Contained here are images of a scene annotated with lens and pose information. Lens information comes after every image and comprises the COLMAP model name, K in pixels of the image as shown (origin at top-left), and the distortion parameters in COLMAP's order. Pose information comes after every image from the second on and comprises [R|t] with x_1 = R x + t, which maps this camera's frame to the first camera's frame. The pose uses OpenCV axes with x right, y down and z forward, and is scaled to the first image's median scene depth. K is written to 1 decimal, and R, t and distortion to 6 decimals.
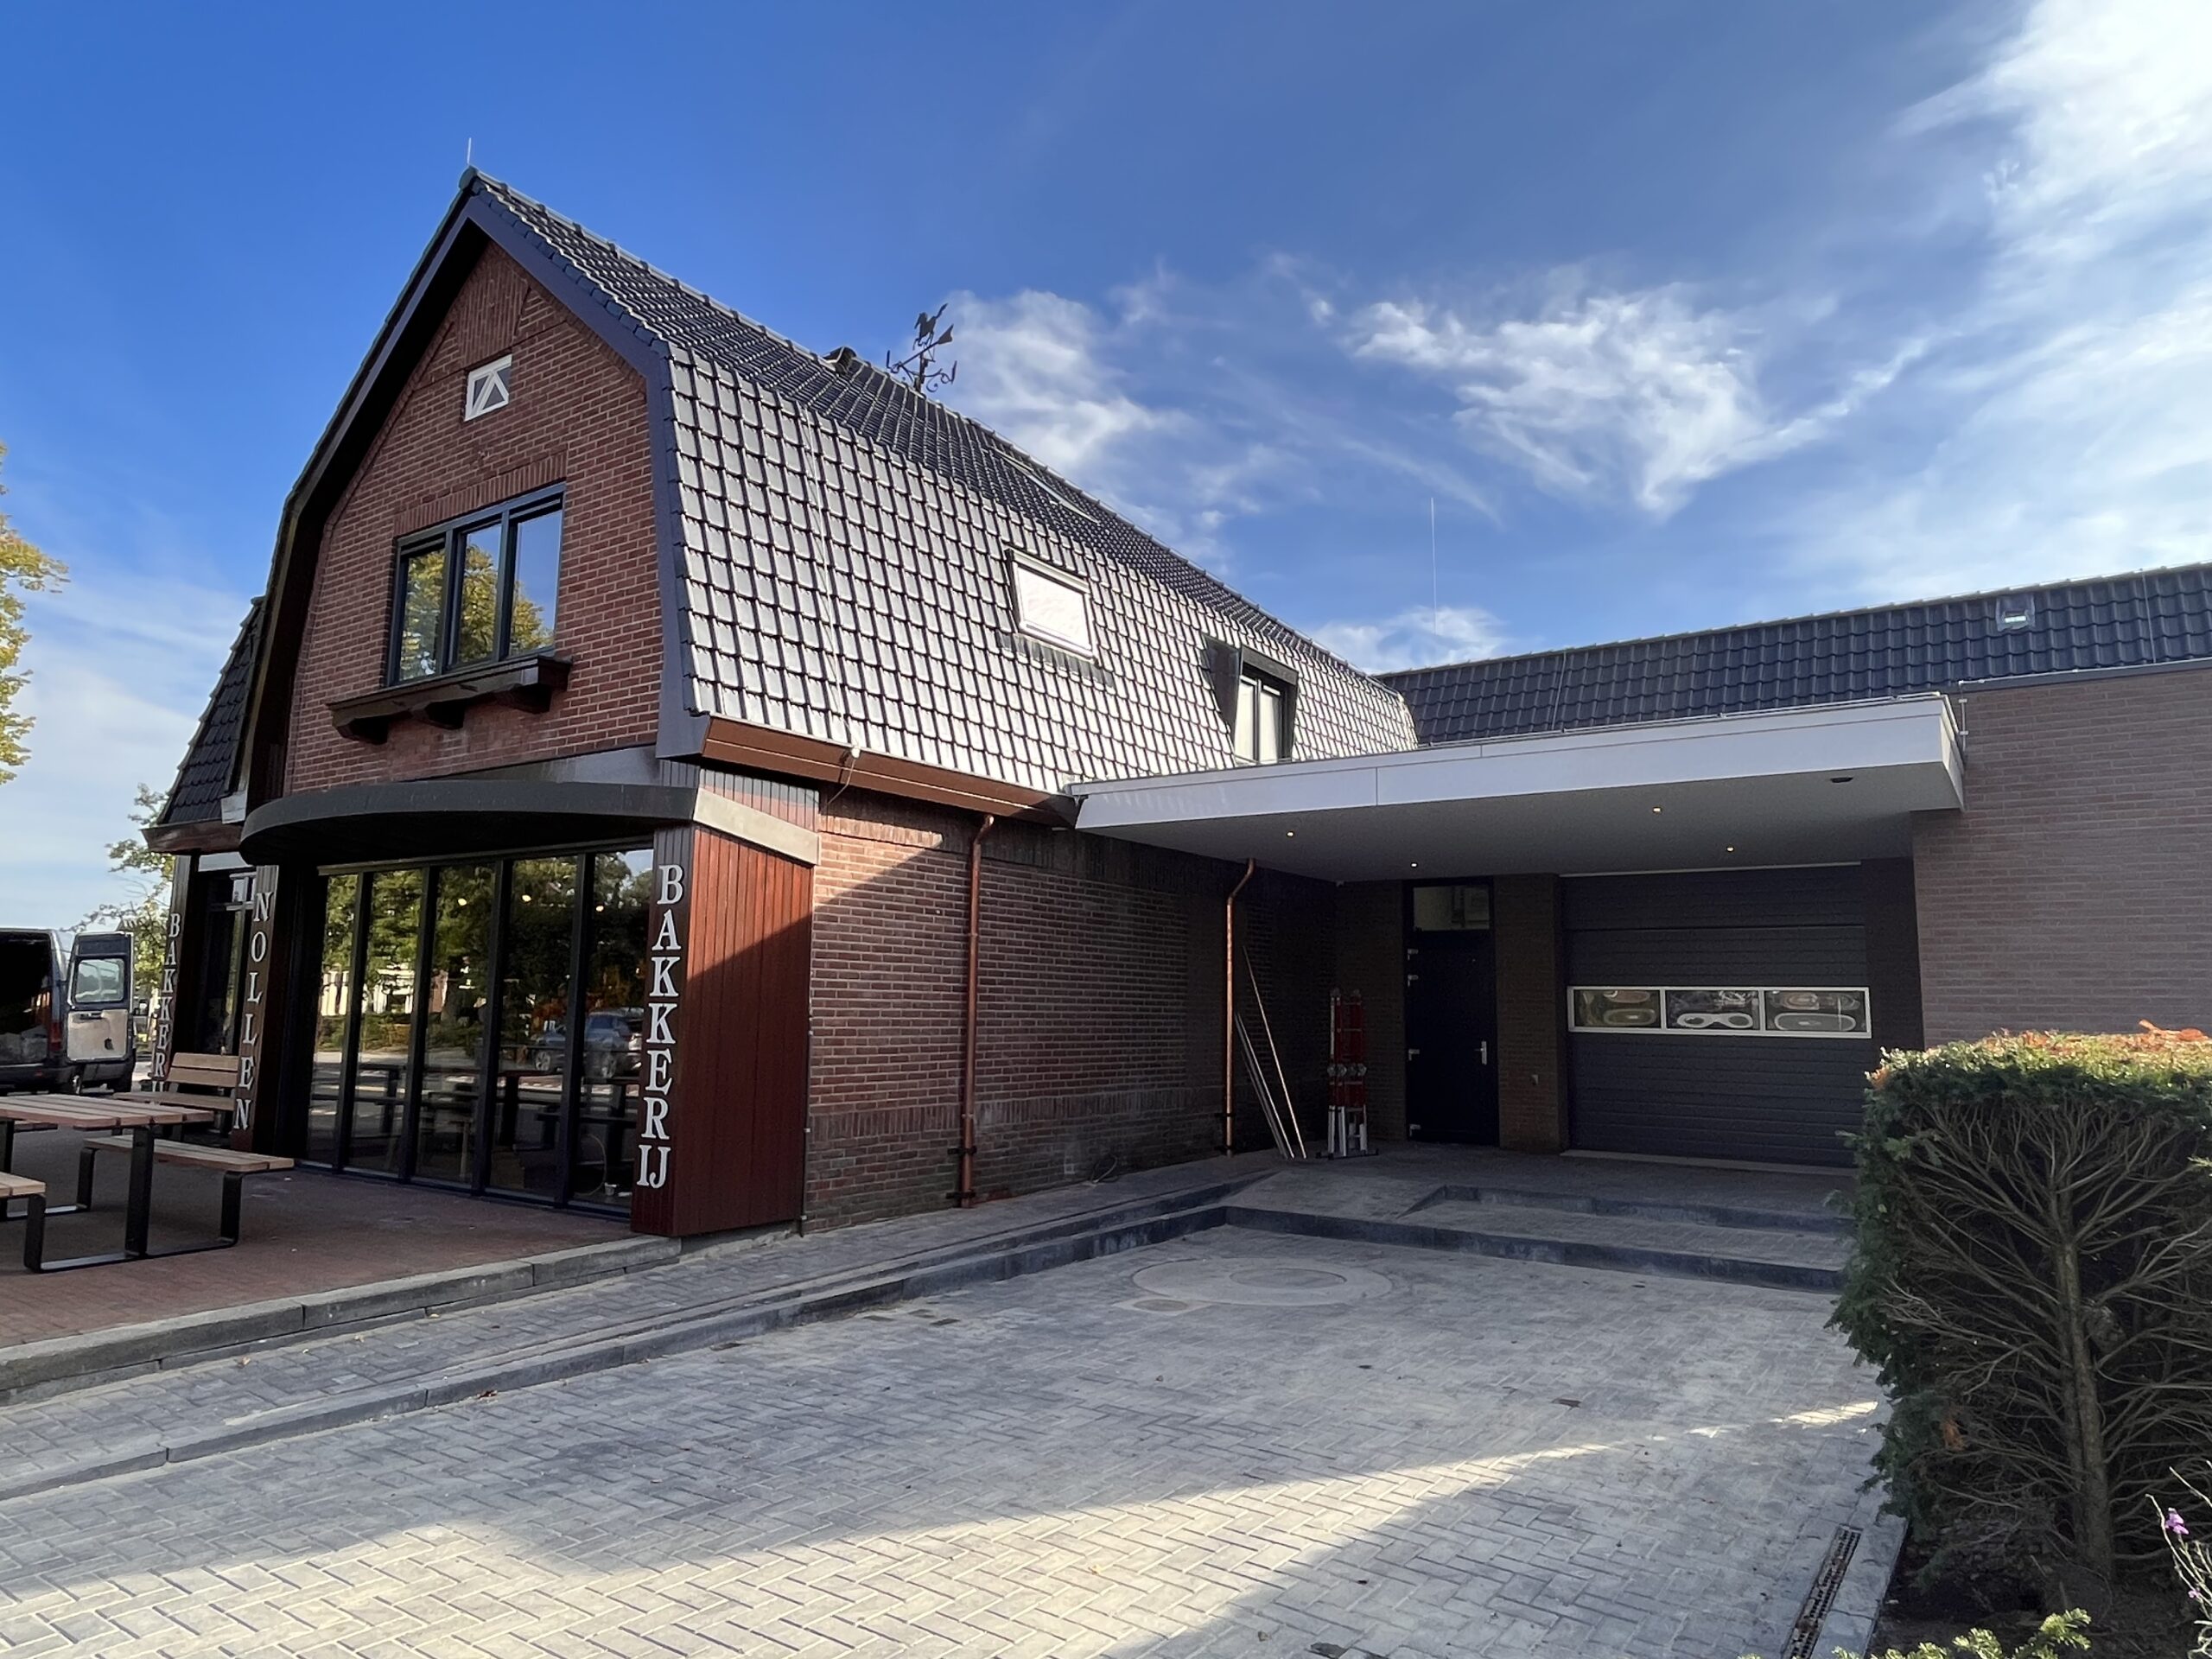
lens RADIAL K [[1330.7, 0, 1110.8], [0, 1330.7, 834.6], [0, 0, 1]] dist [0.001097, 0.000135]
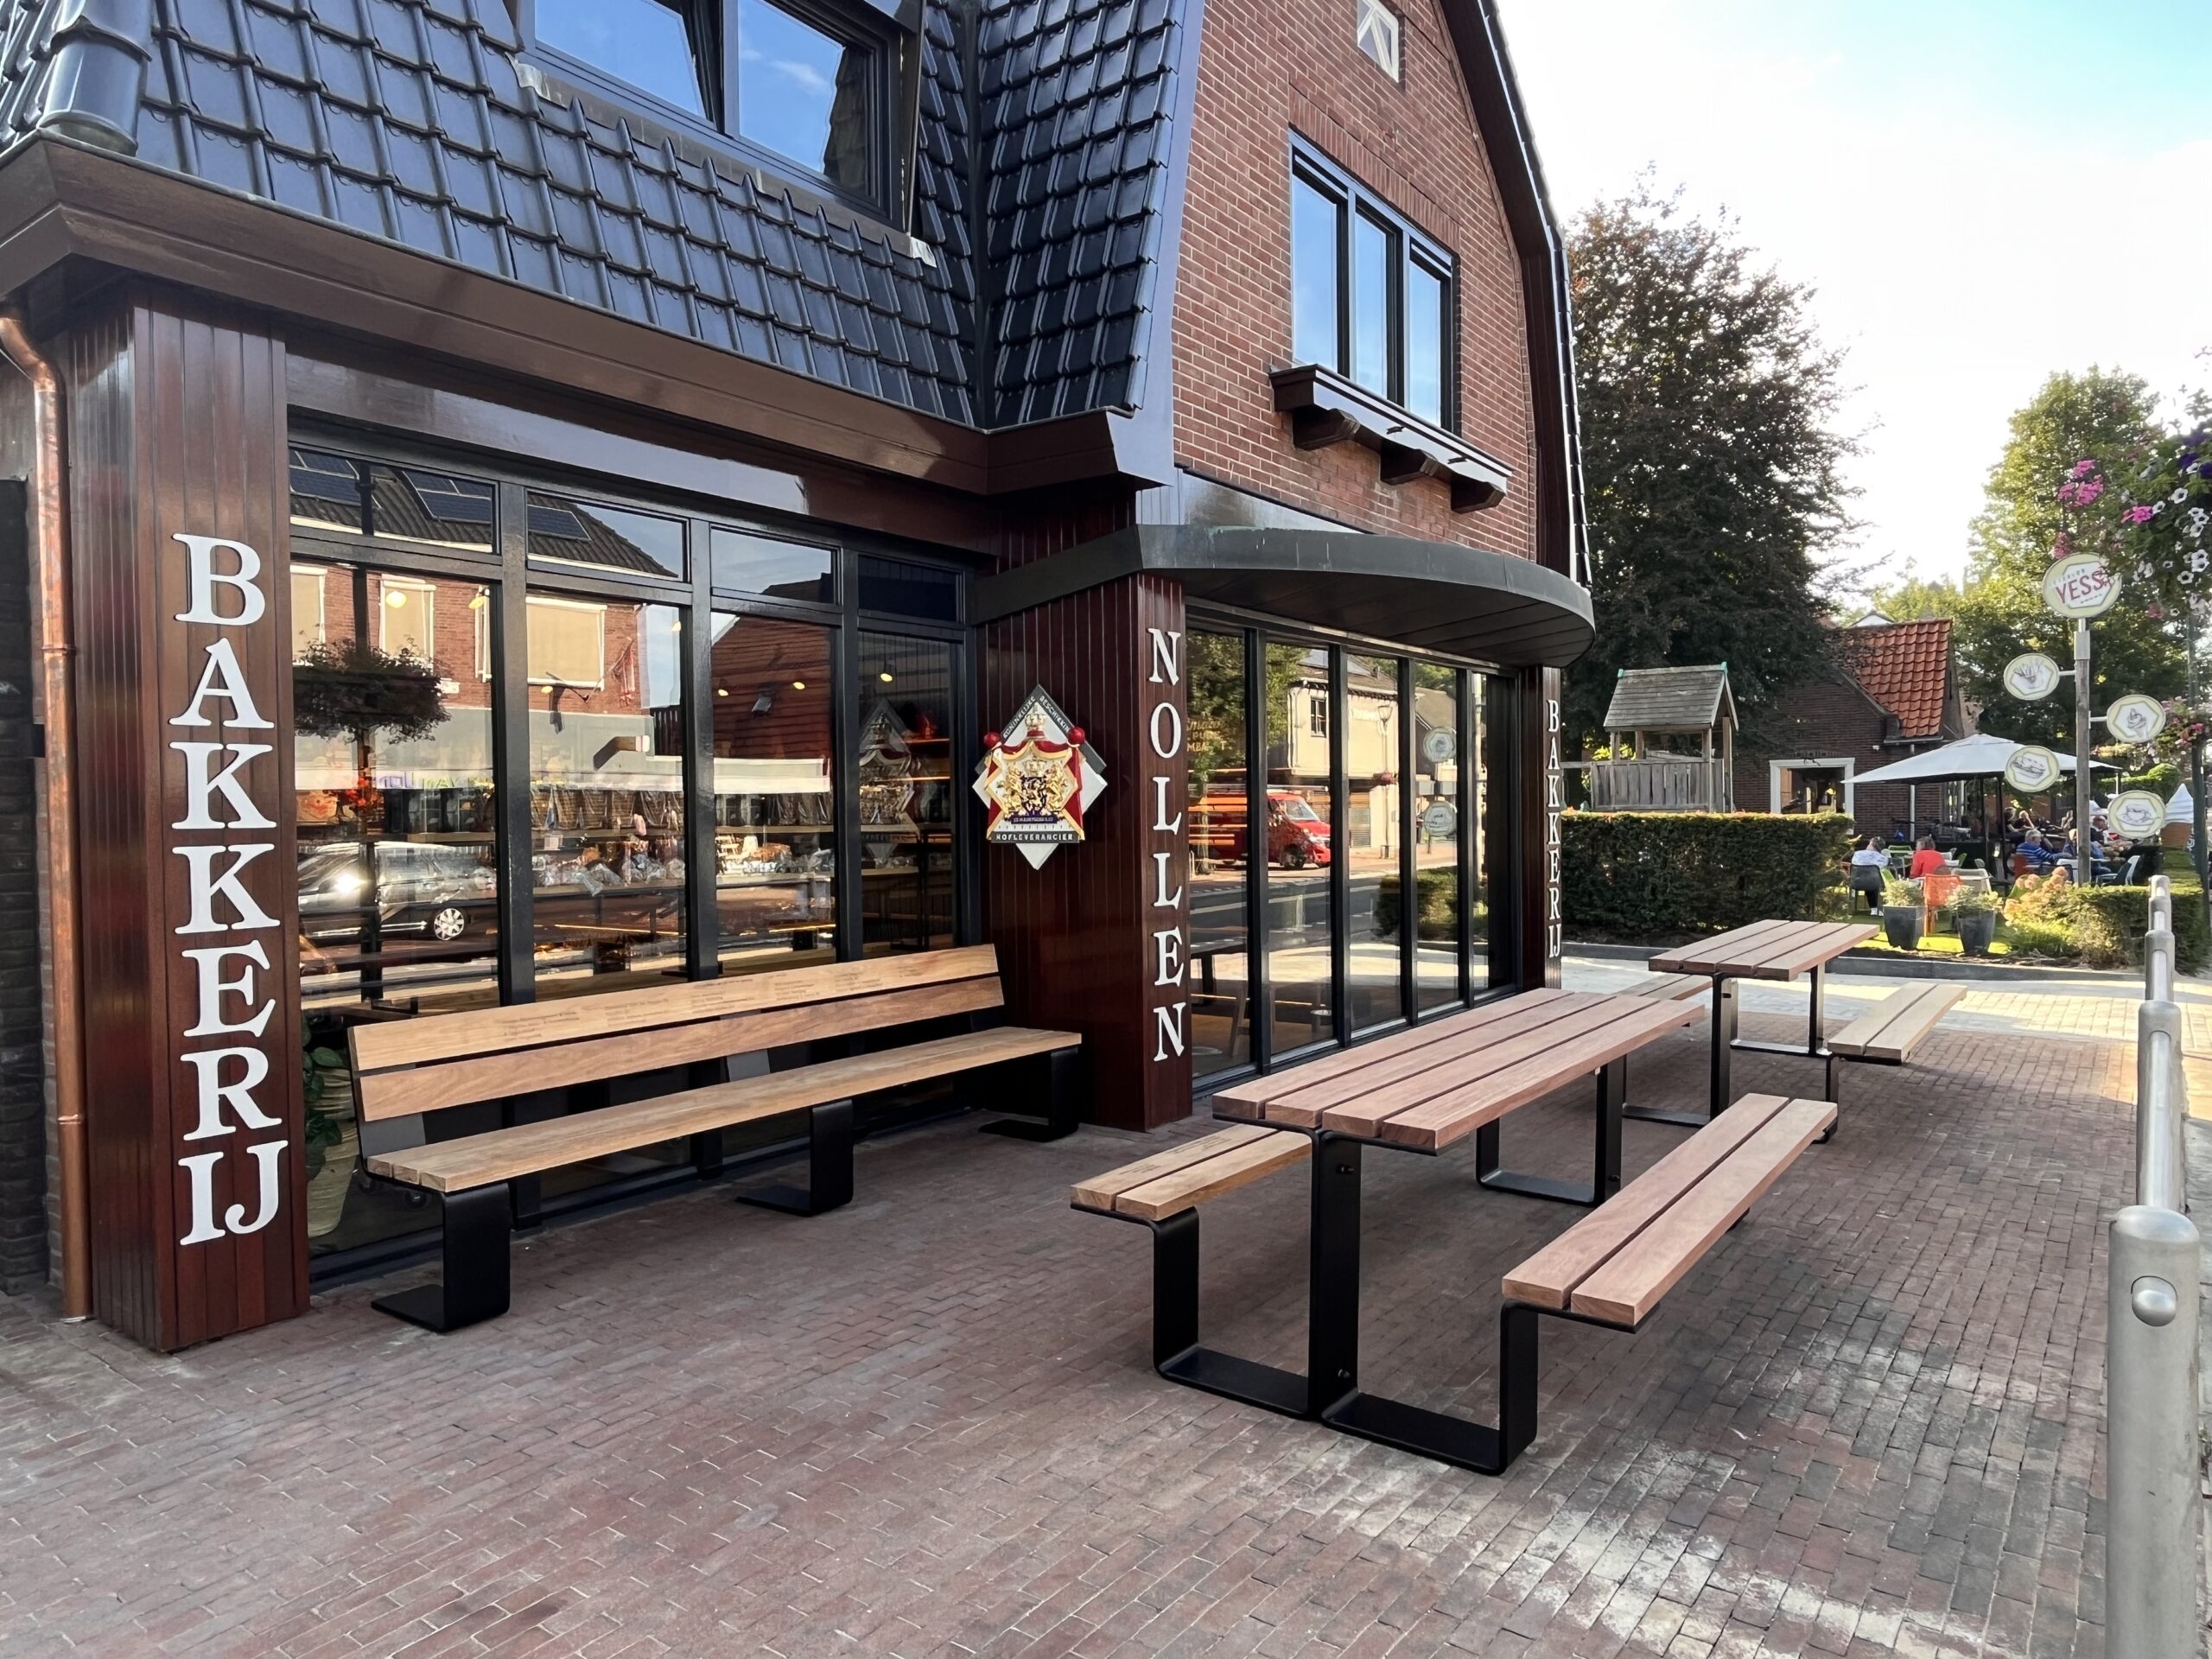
lens RADIAL K [[1420.8, 0, 1108.6], [0, 1420.8, 833.7], [0, 0, 1]] dist [-0.004677, -0.003486]
pose [[0.018629, -0.033764, 0.999256, -0.819821], [-0.121537, 0.991942, 0.035782, 0.069326], [-0.992412, -0.122113, 0.014376, 0.696398]]
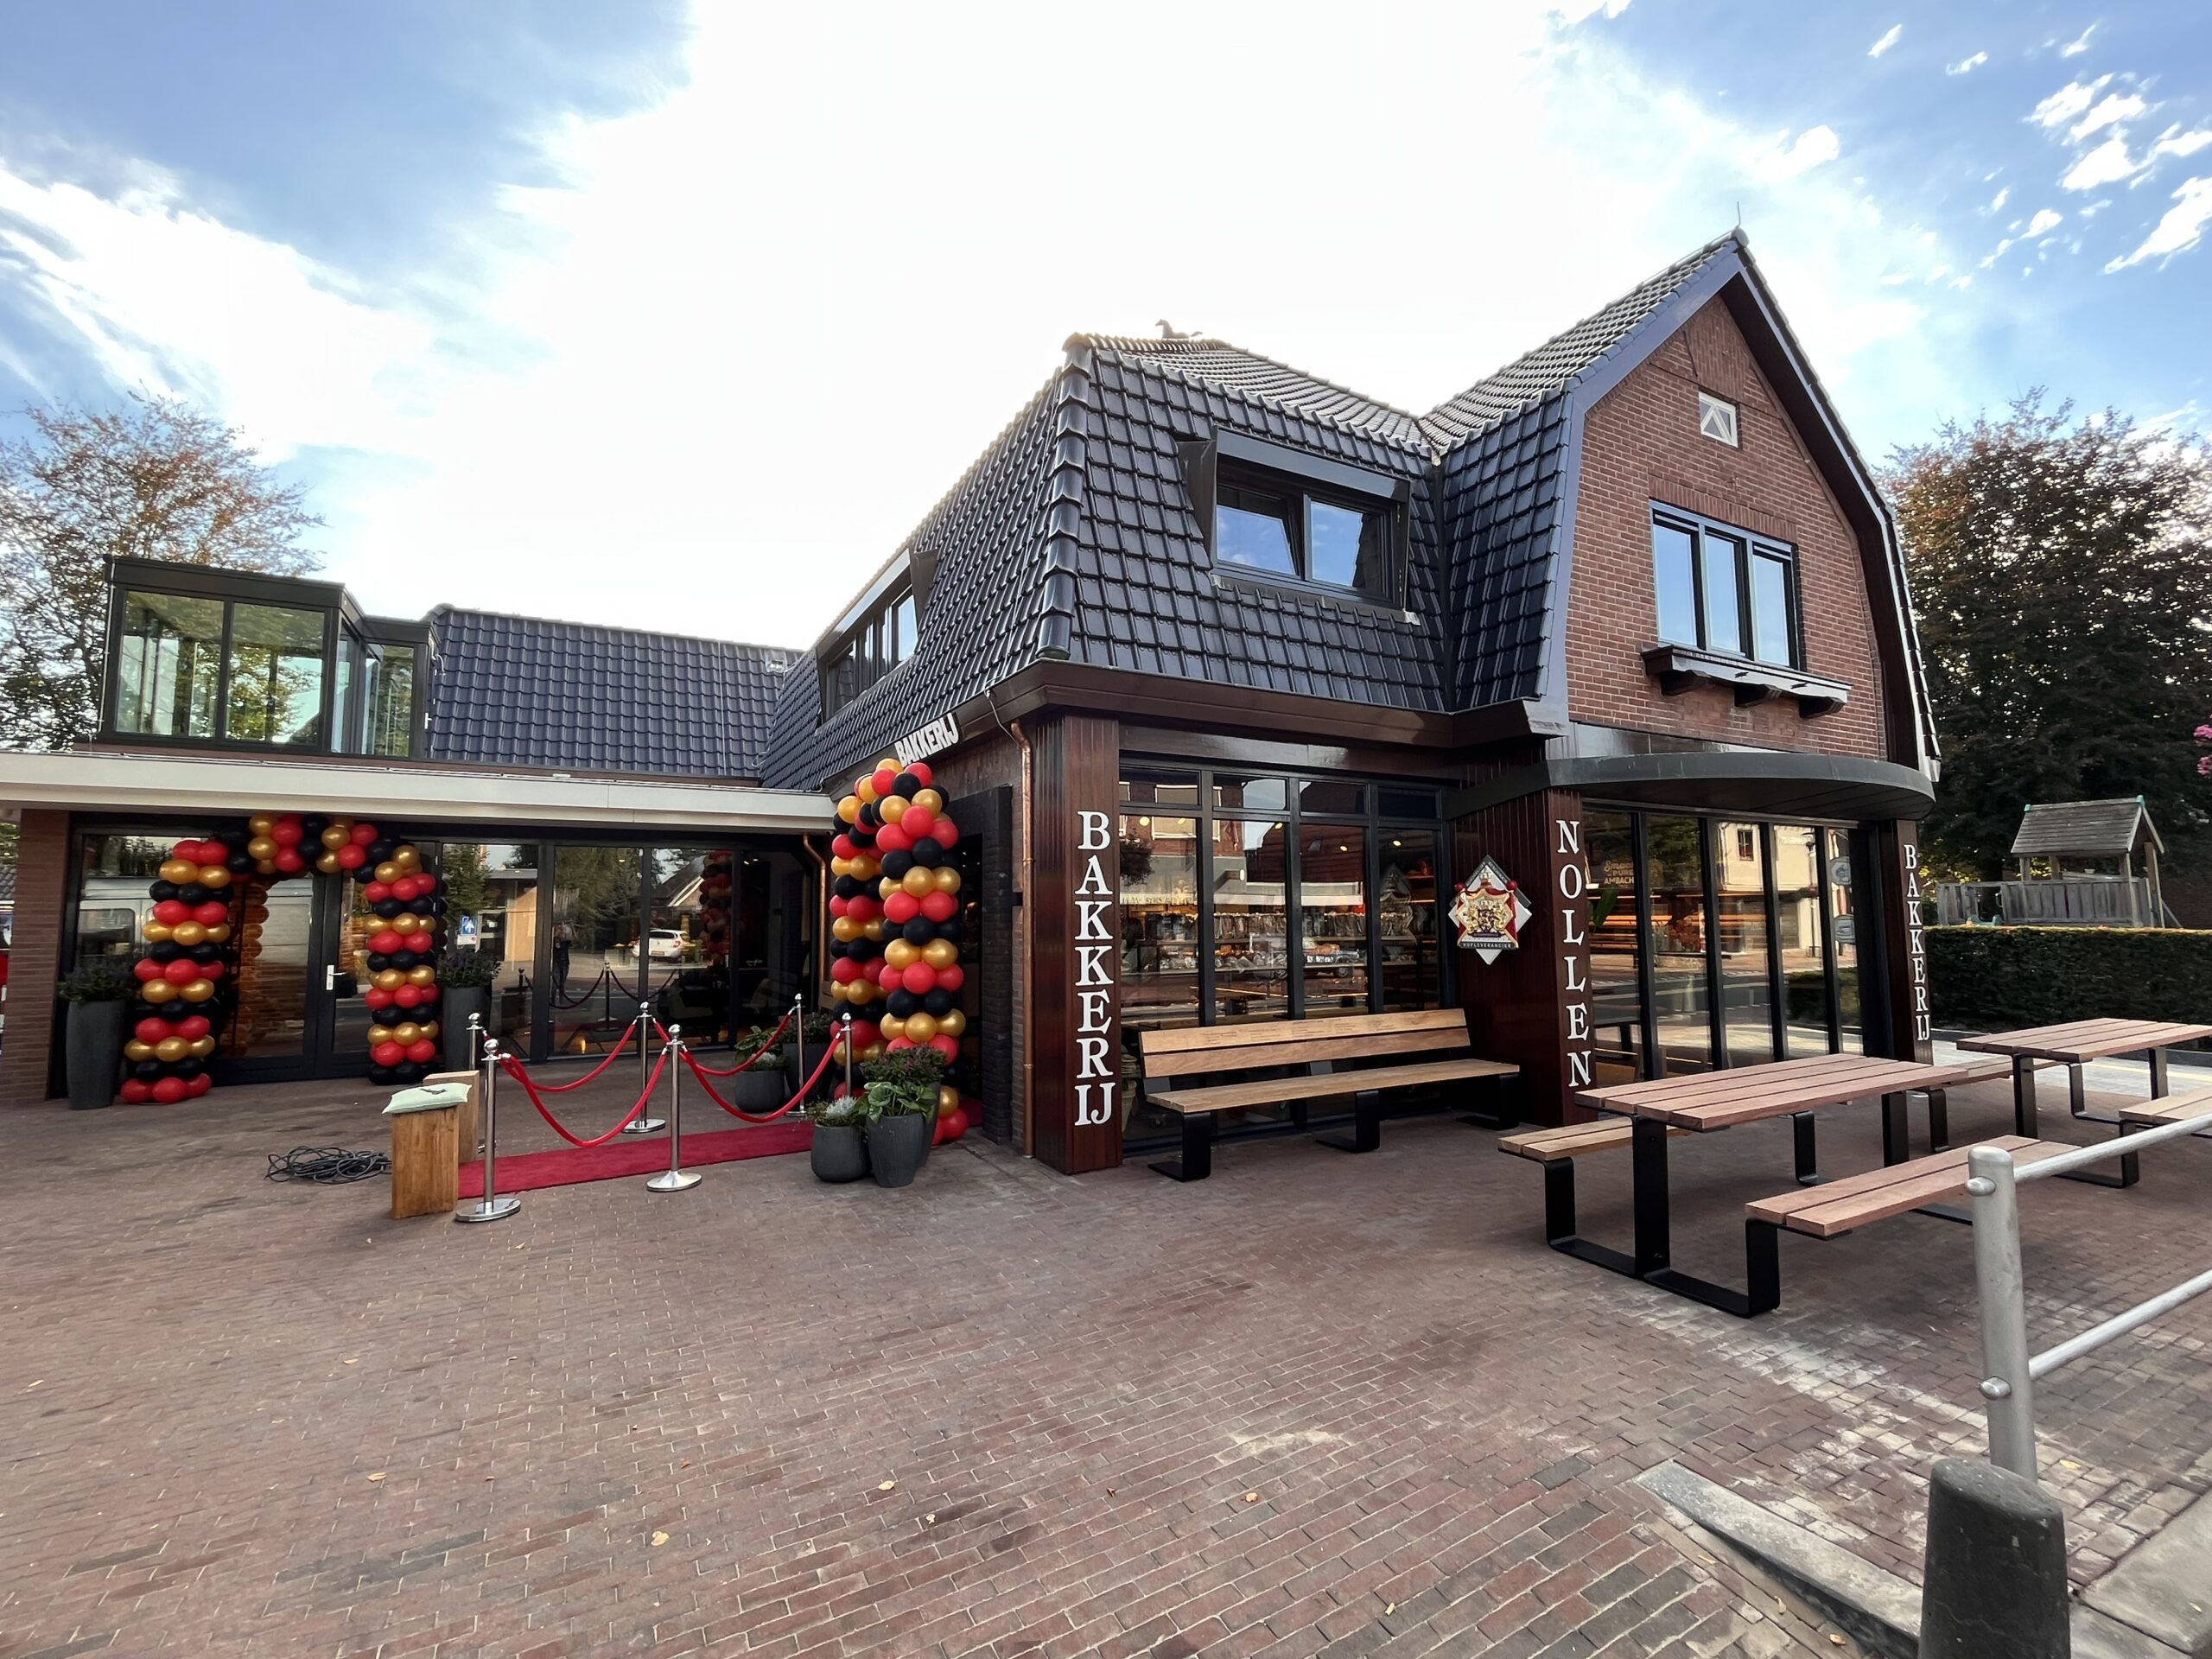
lens RADIAL K [[971.4, 0, 1119.2], [0, 971.4, 835.7], [0, 0, 1]] dist [-0.004568, -0.000213]
pose [[0.439929, 0.056205, 0.896272, -1.010410], [-0.106947, 0.994216, -0.009853, 0.047379], [-0.891642, -0.091519, 0.443395, 0.660476]]
